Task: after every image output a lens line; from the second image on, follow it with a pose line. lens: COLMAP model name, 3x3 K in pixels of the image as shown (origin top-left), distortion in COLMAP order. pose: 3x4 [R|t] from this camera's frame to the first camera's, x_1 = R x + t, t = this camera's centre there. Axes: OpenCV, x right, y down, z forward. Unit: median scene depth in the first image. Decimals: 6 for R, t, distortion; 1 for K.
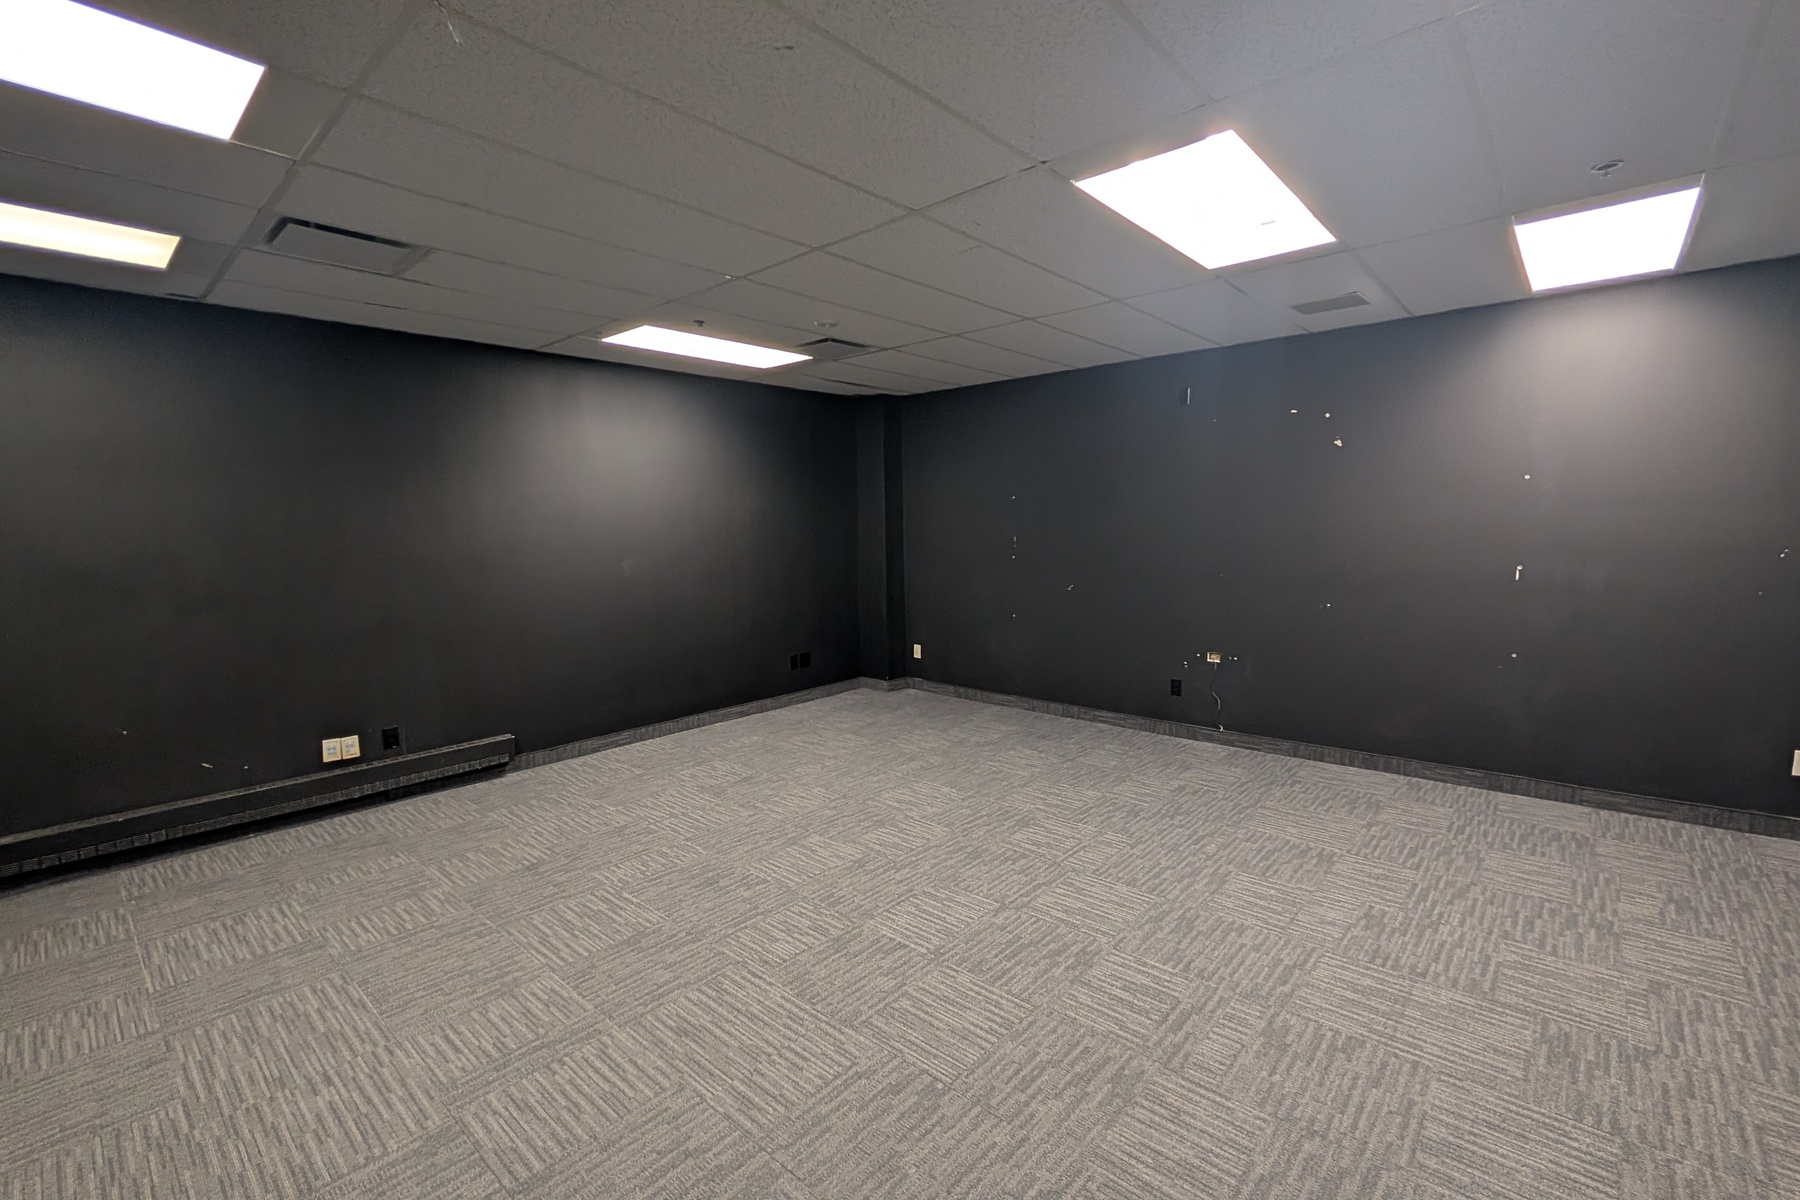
lens RADIAL K [[773.2, 0, 901.3], [0, 773.2, 608.1], [0, 0, 1]] dist [-0.000982, 0.000378]
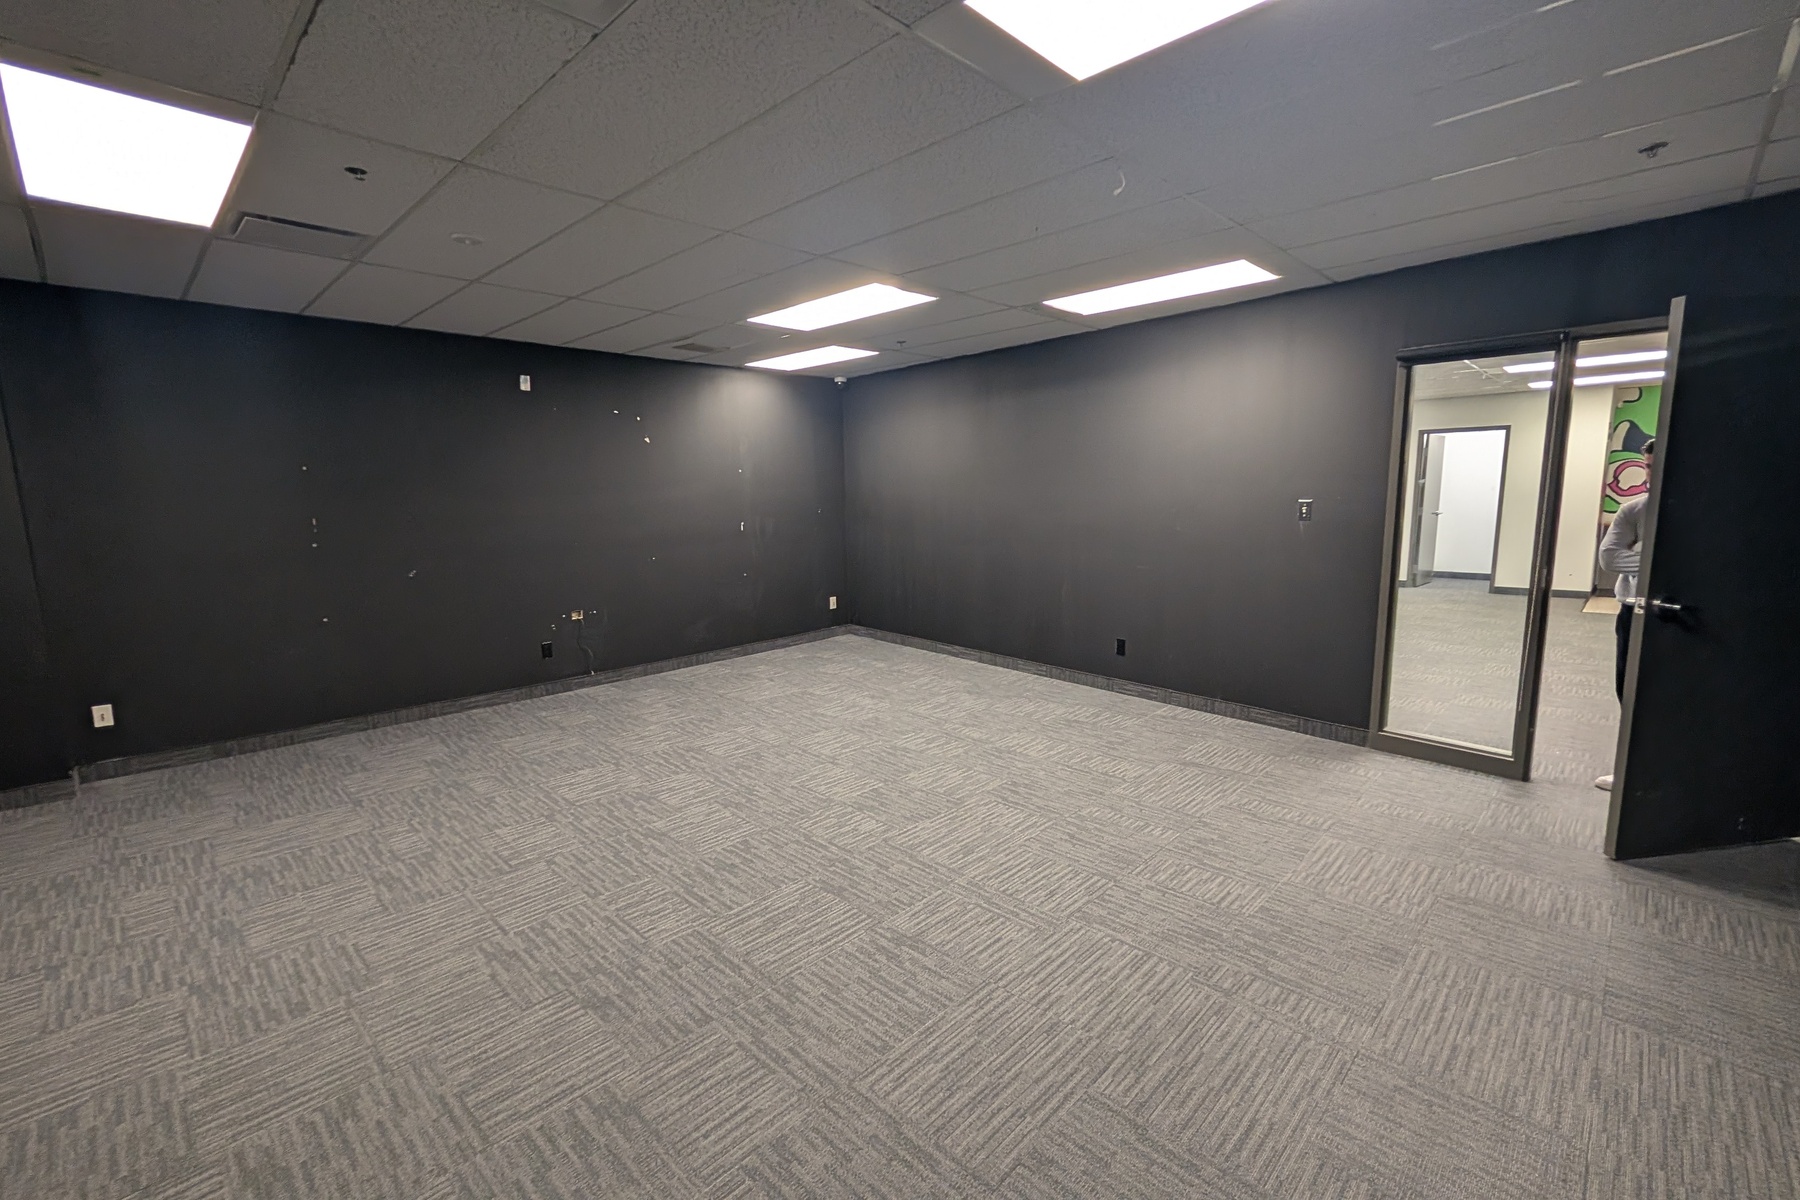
lens RADIAL K [[773.2, 0, 901.3], [0, 773.2, 608.1], [0, 0, 1]] dist [-0.000982, 0.000378]
pose [[0.043117, -0.134777, 0.989937, -1.315563], [0.127441, 0.983506, 0.128351, -0.061265], [-0.990908, 0.120625, 0.059582, 0.809308]]
